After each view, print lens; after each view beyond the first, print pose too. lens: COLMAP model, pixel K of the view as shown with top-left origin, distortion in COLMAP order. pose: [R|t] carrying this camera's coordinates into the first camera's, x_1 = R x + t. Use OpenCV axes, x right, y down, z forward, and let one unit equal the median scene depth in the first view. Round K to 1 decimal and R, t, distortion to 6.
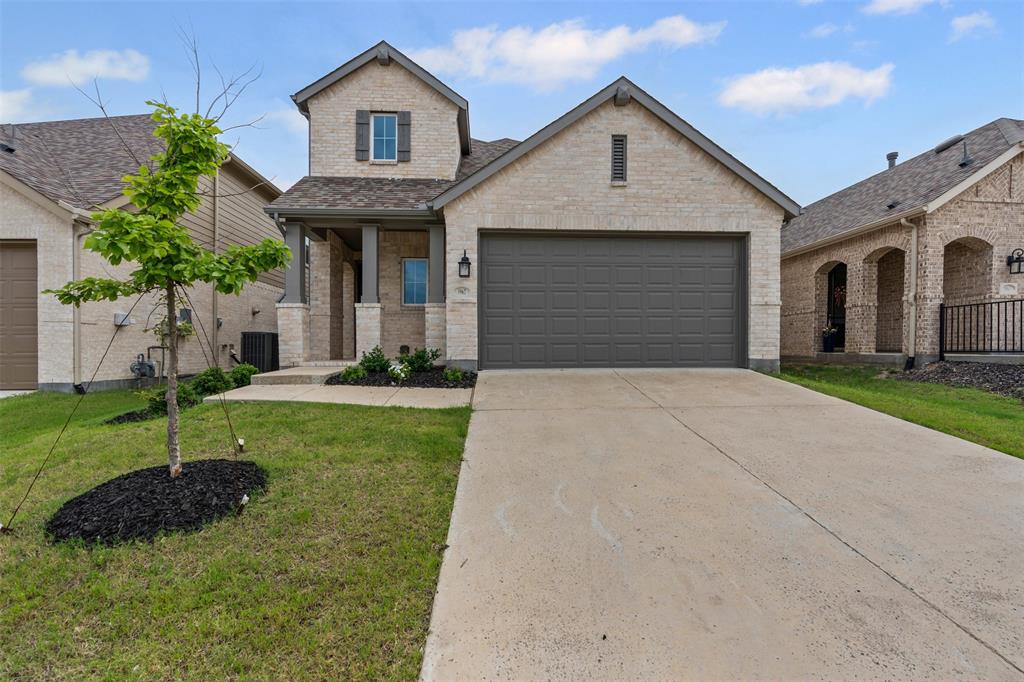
lens RADIAL K [[464.8, 0, 506.6], [0, 464.8, 341.1], [0, 0, 1]] dist [-0.005776, 0.002148]
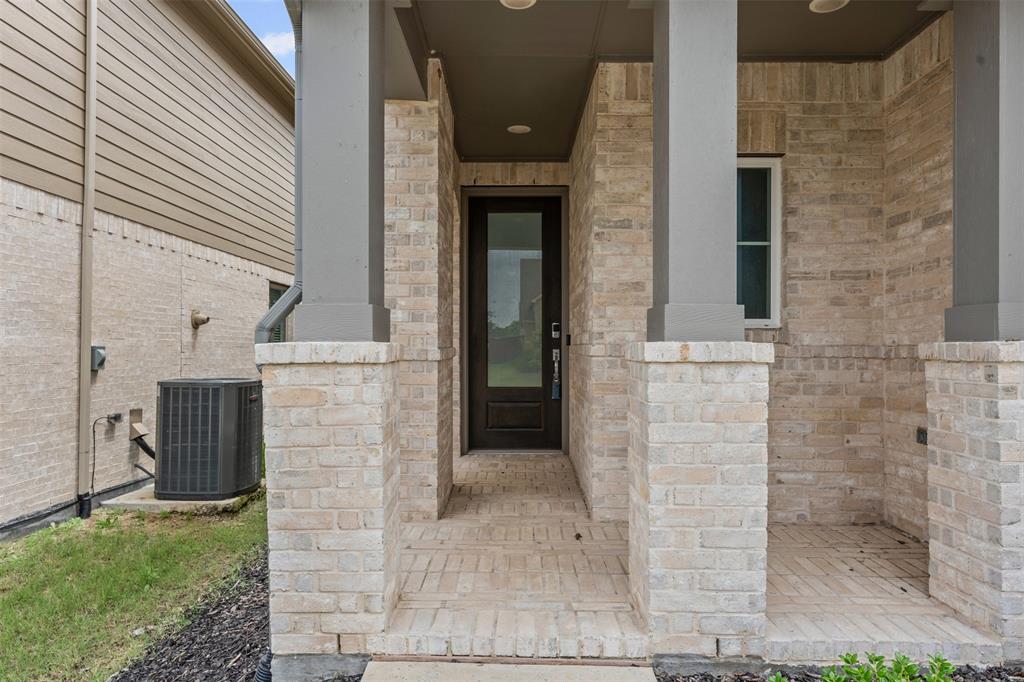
lens RADIAL K [[644.0, 0, 515.2], [0, 644.0, 331.8], [0, 0, 1]] dist [0.005691, 0.000848]
pose [[0.998094, 0.002722, -0.061653, -0.308719], [-0.003041, 0.999982, -0.005092, -0.071241], [0.061638, 0.005270, 0.998085, 0.611006]]
